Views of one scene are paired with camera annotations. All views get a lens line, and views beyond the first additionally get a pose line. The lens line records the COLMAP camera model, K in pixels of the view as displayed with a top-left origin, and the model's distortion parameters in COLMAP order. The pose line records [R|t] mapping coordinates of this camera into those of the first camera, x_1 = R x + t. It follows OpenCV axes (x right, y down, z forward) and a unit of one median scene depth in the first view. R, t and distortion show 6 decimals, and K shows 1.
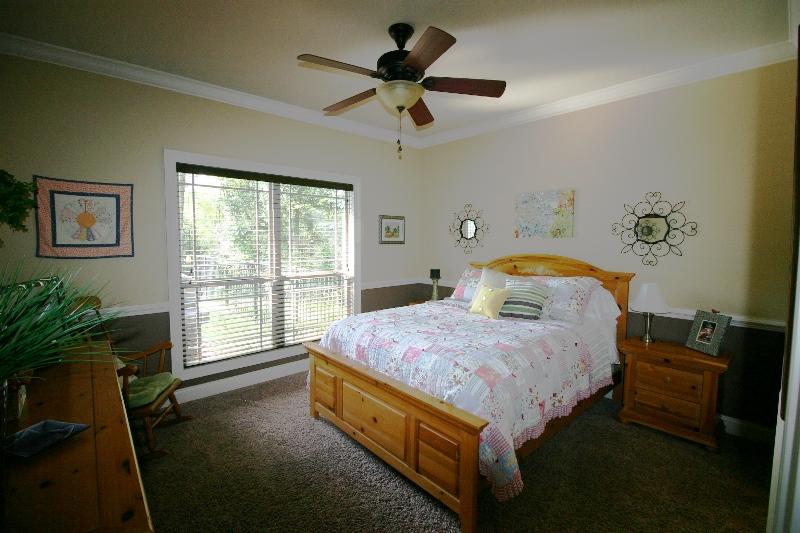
lens RADIAL K [[362.9, 0, 399.5], [0, 362.9, 258.4], [0, 0, 1]] dist [-0.004031, -0.000500]
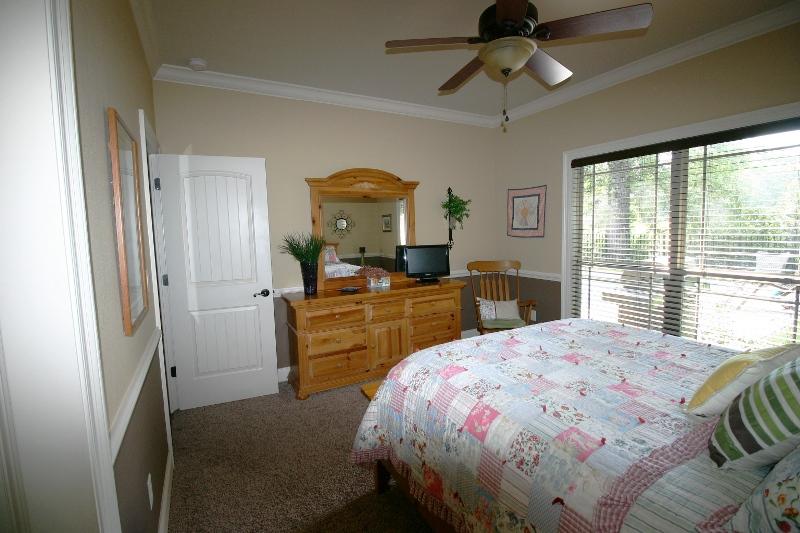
lens RADIAL K [[362.9, 0, 399.5], [0, 362.9, 258.4], [0, 0, 1]] dist [-0.004031, -0.000500]
pose [[-0.211543, 0.079163, -0.974158, 0.771923], [-0.032820, 0.995577, 0.088030, -0.028923], [0.976818, 0.050594, -0.208009, 0.774994]]
